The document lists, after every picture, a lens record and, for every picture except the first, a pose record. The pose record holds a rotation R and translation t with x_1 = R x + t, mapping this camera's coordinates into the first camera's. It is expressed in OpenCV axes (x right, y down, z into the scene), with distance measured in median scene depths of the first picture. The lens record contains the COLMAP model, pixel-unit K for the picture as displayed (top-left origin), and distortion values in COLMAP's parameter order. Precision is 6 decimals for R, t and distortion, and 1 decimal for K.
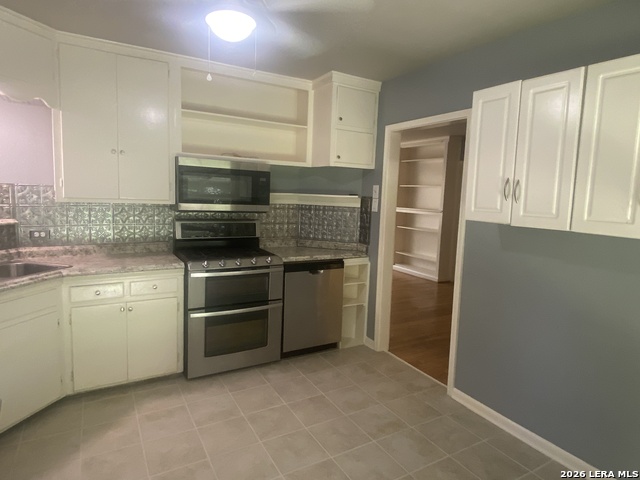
lens RADIAL K [[384.4, 0, 319.5], [0, 384.4, 233.5], [0, 0, 1]] dist [0.043314, -0.001387]
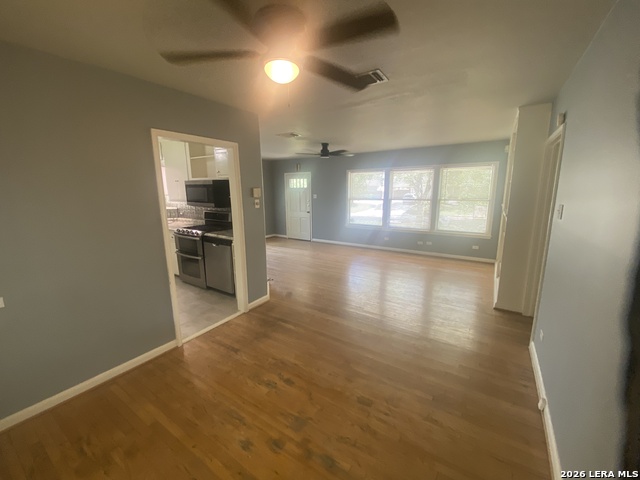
lens RADIAL K [[262.1, 0, 319.7], [0, 262.1, 239.6], [0, 0, 1]] dist [0.044411, -0.031463]
pose [[0.446781, 0.131019, -0.884998, 1.219724], [-0.079652, 0.991115, 0.106518, -0.079981], [0.891091, 0.022901, 0.453247, 0.913428]]
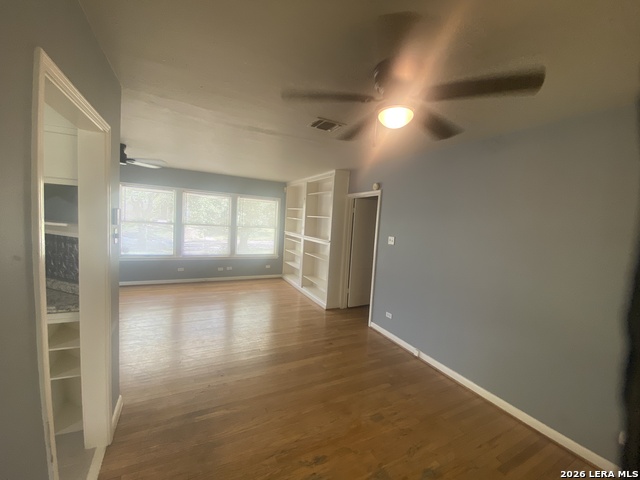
lens RADIAL K [[262.1, 0, 319.7], [0, 262.1, 239.6], [0, 0, 1]] dist [0.044411, -0.031463]
pose [[0.998286, 0.031161, -0.049539, 0.649612], [-0.032973, 0.998801, -0.036190, -0.075904], [0.048352, 0.037761, 0.998116, 0.594334]]
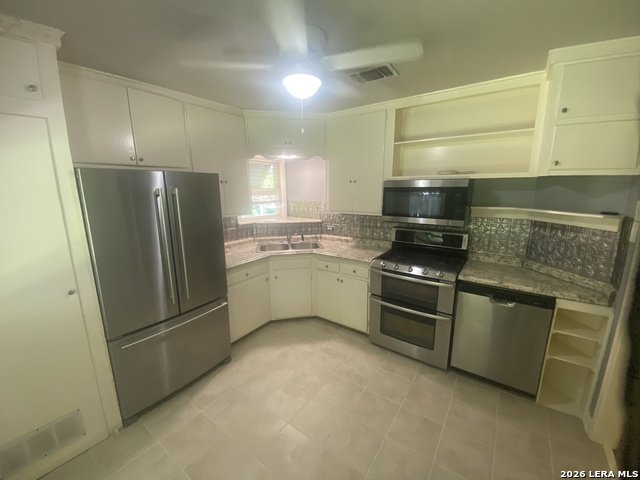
lens RADIAL K [[262.1, 0, 319.7], [0, 262.1, 239.6], [0, 0, 1]] dist [0.044411, -0.031463]
pose [[0.419917, 0.143088, -0.896212, 0.347962], [-0.077681, 0.989536, 0.121591, -0.081998], [0.904232, 0.018560, 0.426638, 0.381148]]
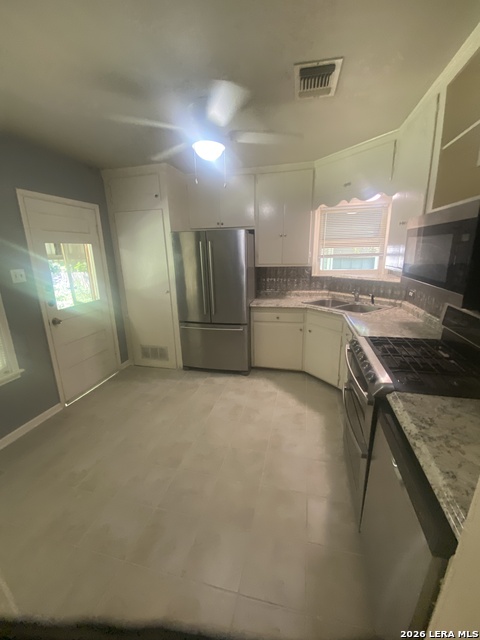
lens RADIAL K [[262.1, 0, 241.6], [0, 262.1, 319.8], [0, 0, 1]] dist [0.044411, -0.031463]
pose [[-0.698264, 0.162992, -0.697037, 0.275691], [-0.078673, 0.950361, 0.301040, -0.121190], [0.711504, 0.265043, -0.650780, 1.064590]]
